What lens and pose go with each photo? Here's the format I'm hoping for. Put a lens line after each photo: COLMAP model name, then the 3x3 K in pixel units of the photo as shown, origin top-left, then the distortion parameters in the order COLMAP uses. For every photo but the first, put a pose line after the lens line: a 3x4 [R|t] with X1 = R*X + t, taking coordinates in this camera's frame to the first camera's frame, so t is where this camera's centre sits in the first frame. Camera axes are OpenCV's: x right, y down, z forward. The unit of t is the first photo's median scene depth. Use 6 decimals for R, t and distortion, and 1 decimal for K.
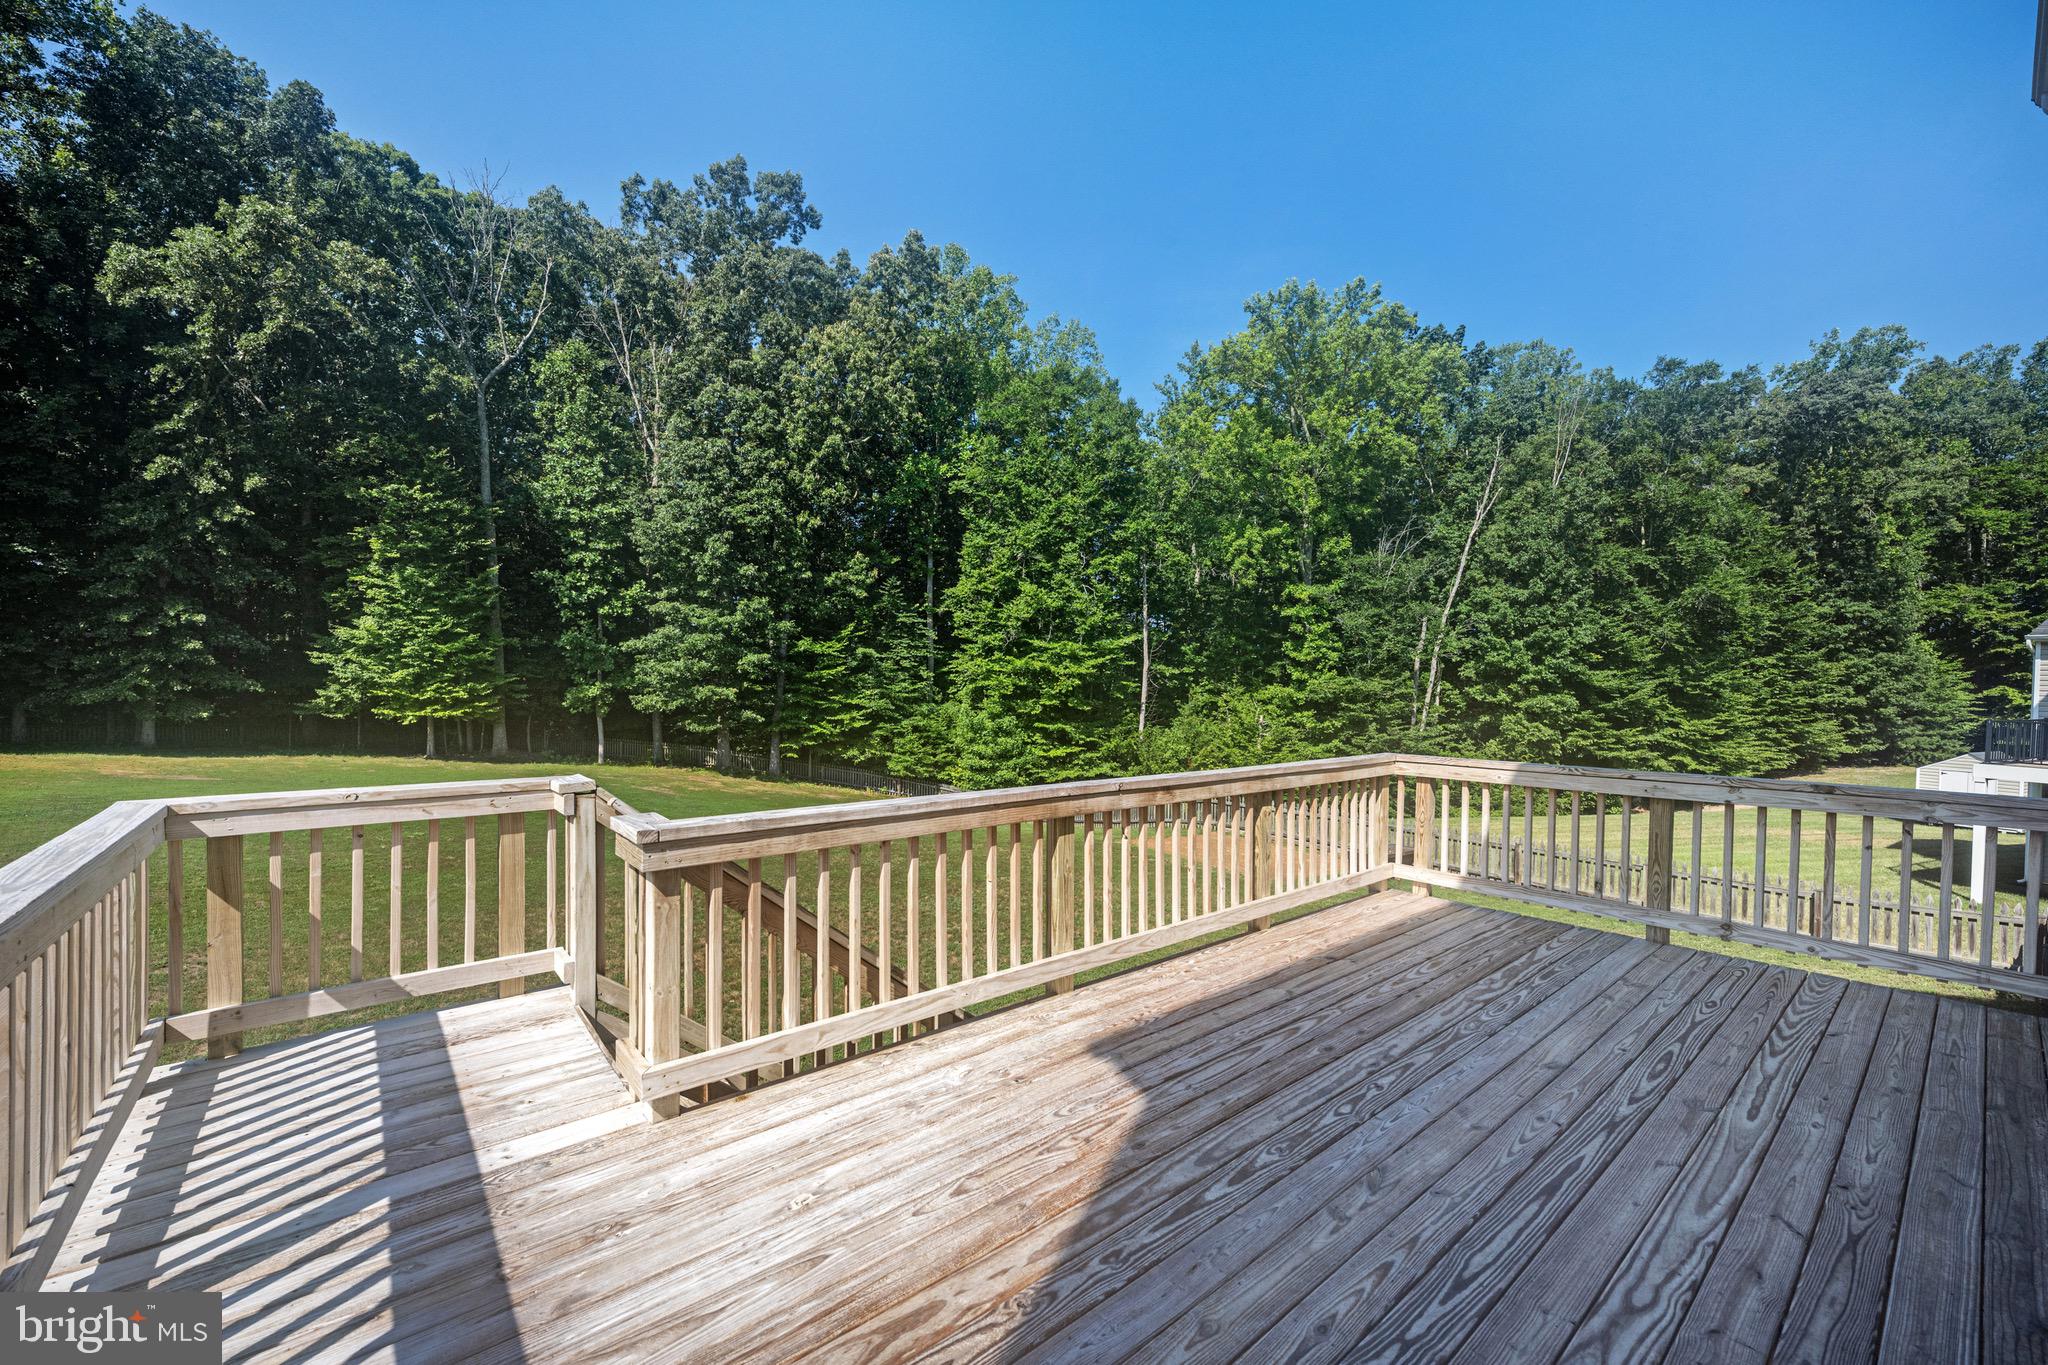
lens RADIAL K [[816.6, 0, 1016.6], [0, 816.6, 685.2], [0, 0, 1]] dist [-0.002095, -0.000078]
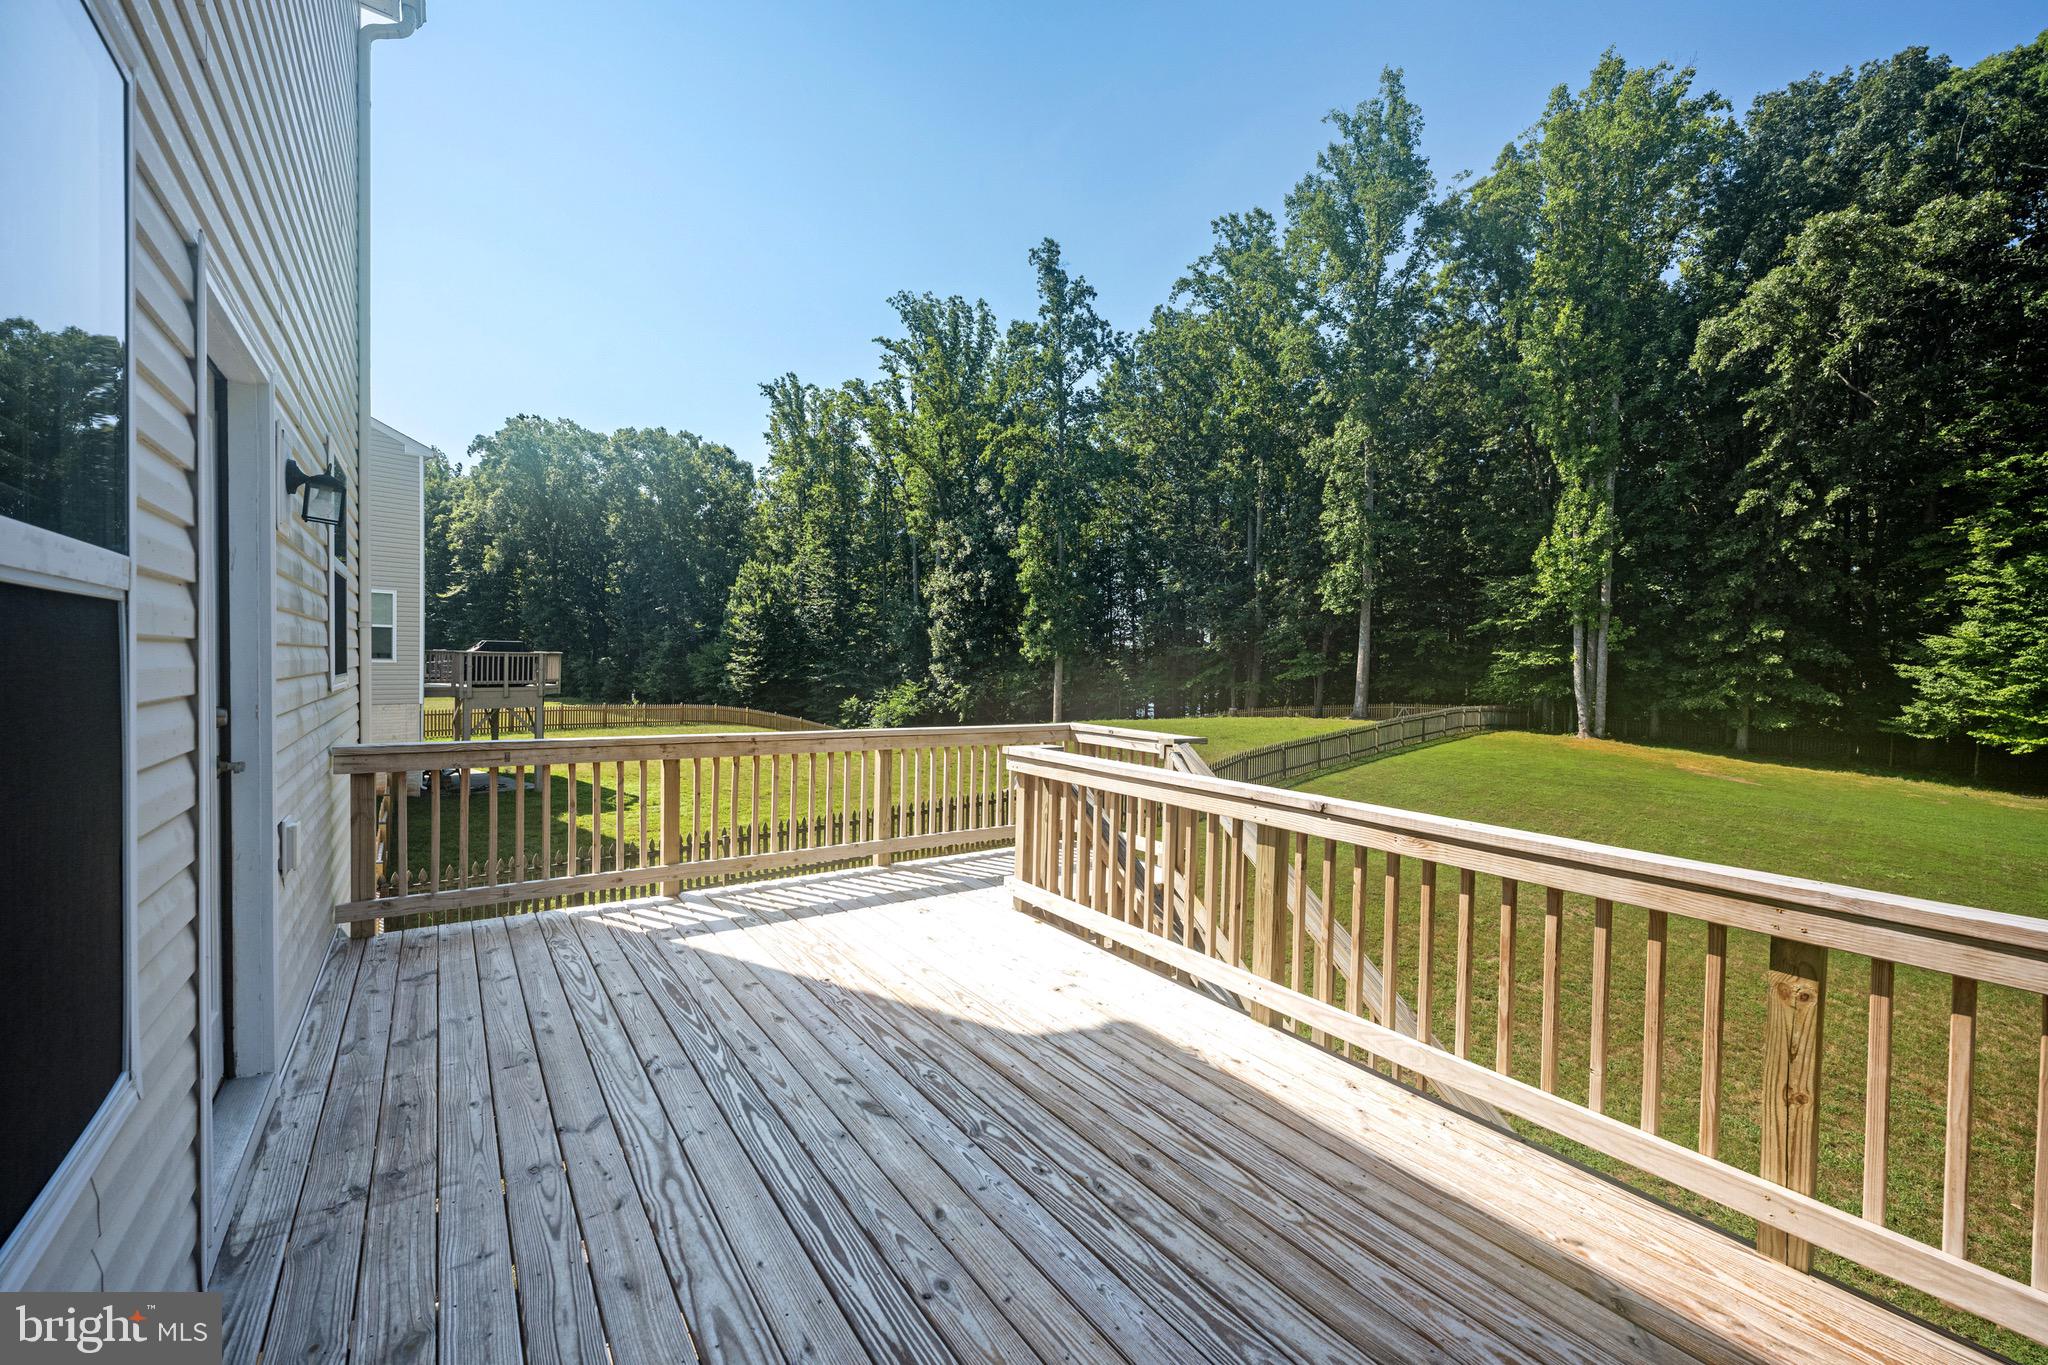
lens RADIAL K [[796.4, 0, 1024.0], [0, 796.4, 682.5], [0, 0, 1]] dist [-0.000532, 0.000007]
pose [[-0.060846, 0.009908, -0.998098, 0.097020], [-0.032110, 0.999414, 0.011879, 0.000267], [0.997631, 0.032772, -0.060493, 0.080588]]
